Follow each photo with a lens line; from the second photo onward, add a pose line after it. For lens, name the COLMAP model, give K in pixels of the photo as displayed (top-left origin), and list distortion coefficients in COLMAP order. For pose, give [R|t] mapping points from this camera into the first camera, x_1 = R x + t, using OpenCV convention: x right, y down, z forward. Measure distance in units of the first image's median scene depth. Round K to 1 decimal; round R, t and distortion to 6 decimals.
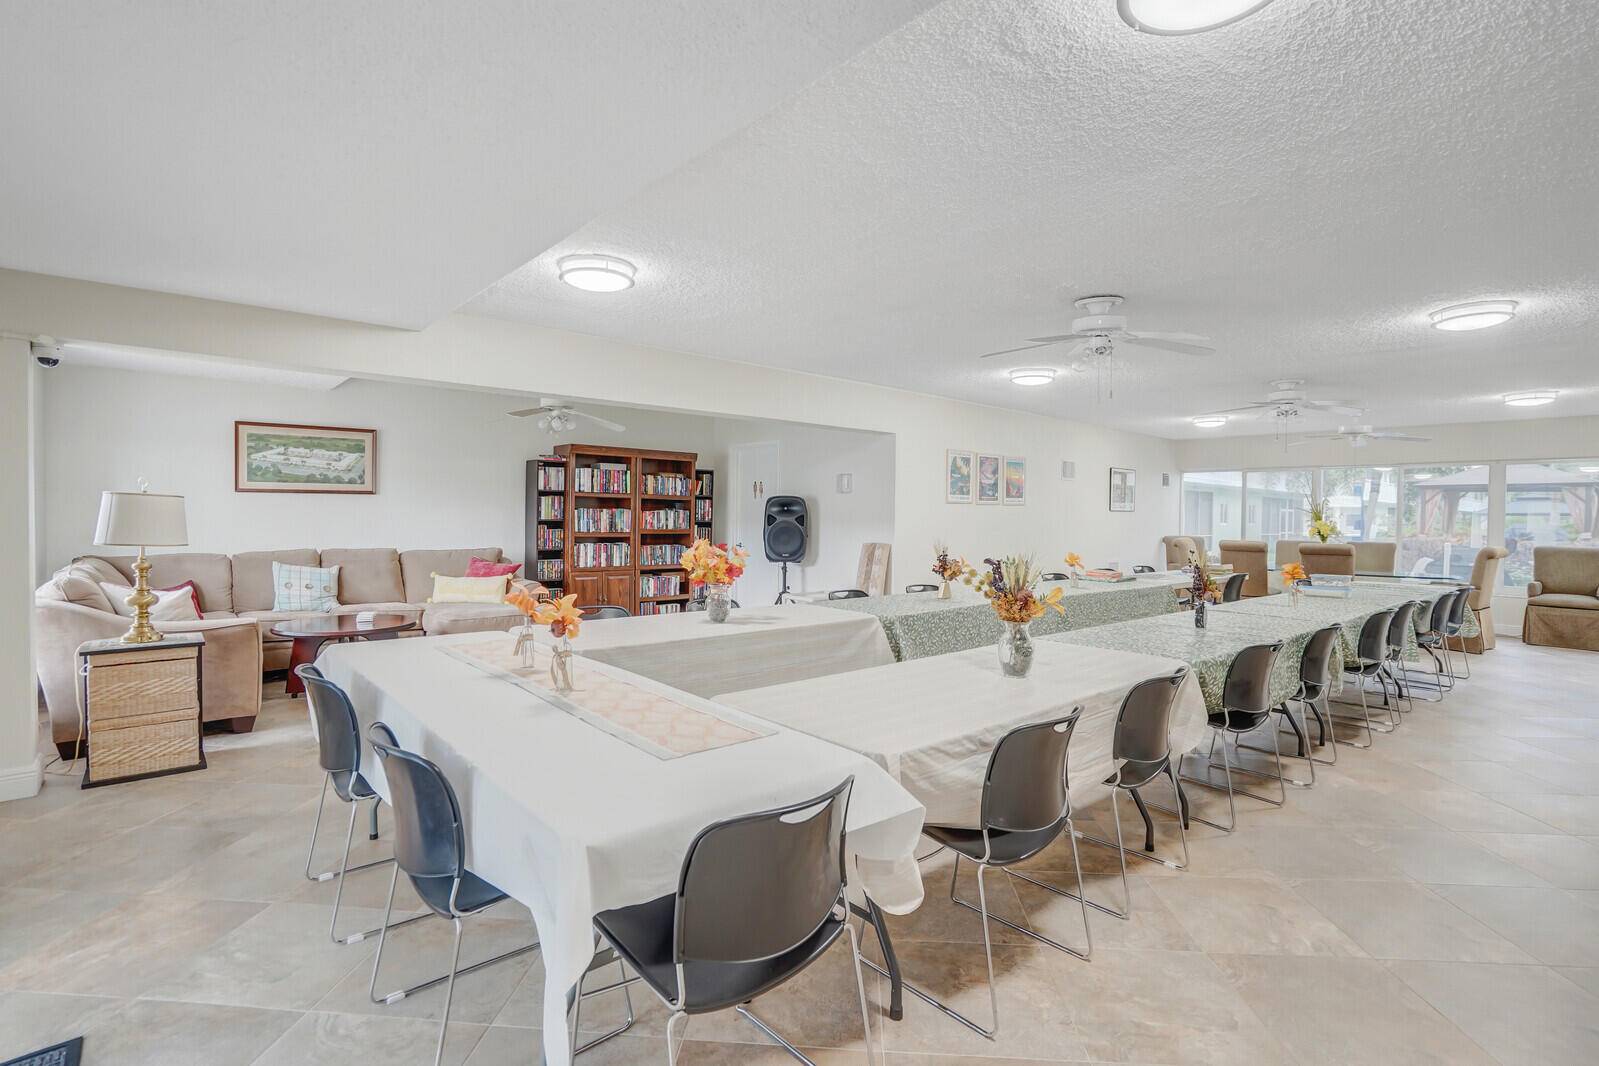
lens RADIAL K [[780.1, 0, 778.6], [0, 780.1, 530.0], [0, 0, 1]] dist [-0.061726, 0.021984]
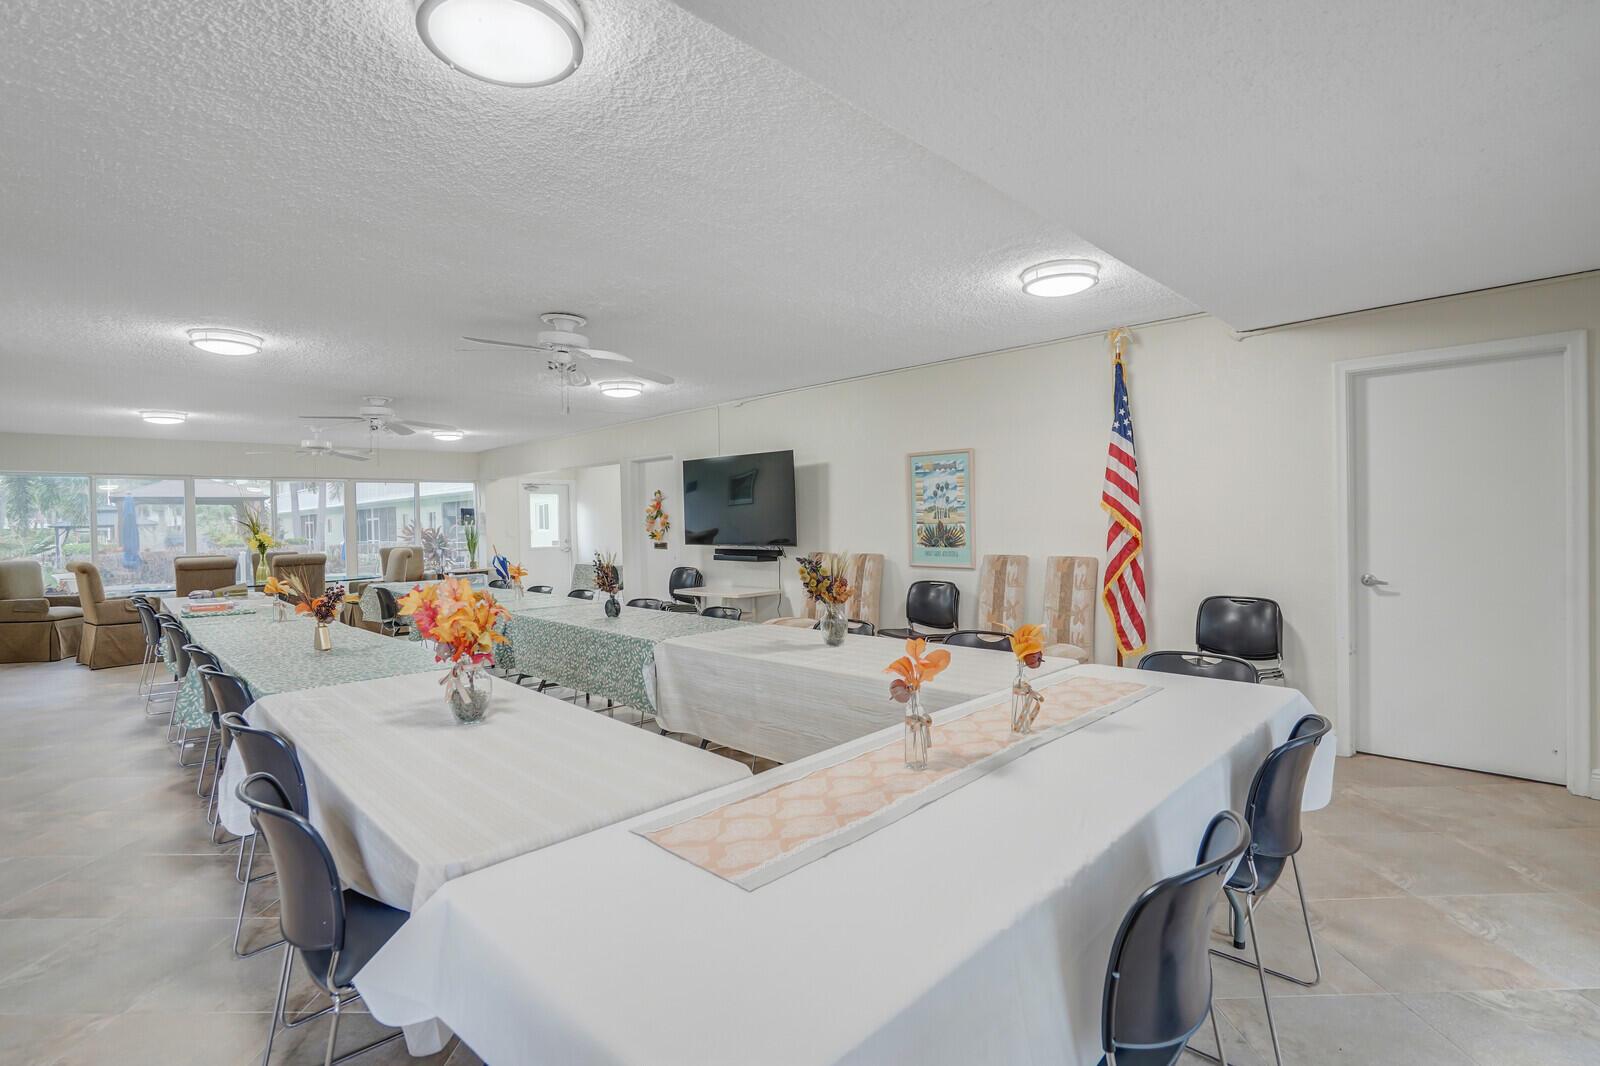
lens RADIAL K [[780.6, 0, 779.1], [0, 780.6, 530.0], [0, 0, 1]] dist [-0.061726, 0.021984]
pose [[-0.083240, -0.028675, 0.996117, -0.398202], [0.045957, 0.998412, 0.032581, -0.019818], [-0.995469, 0.048491, -0.081790, 0.488777]]
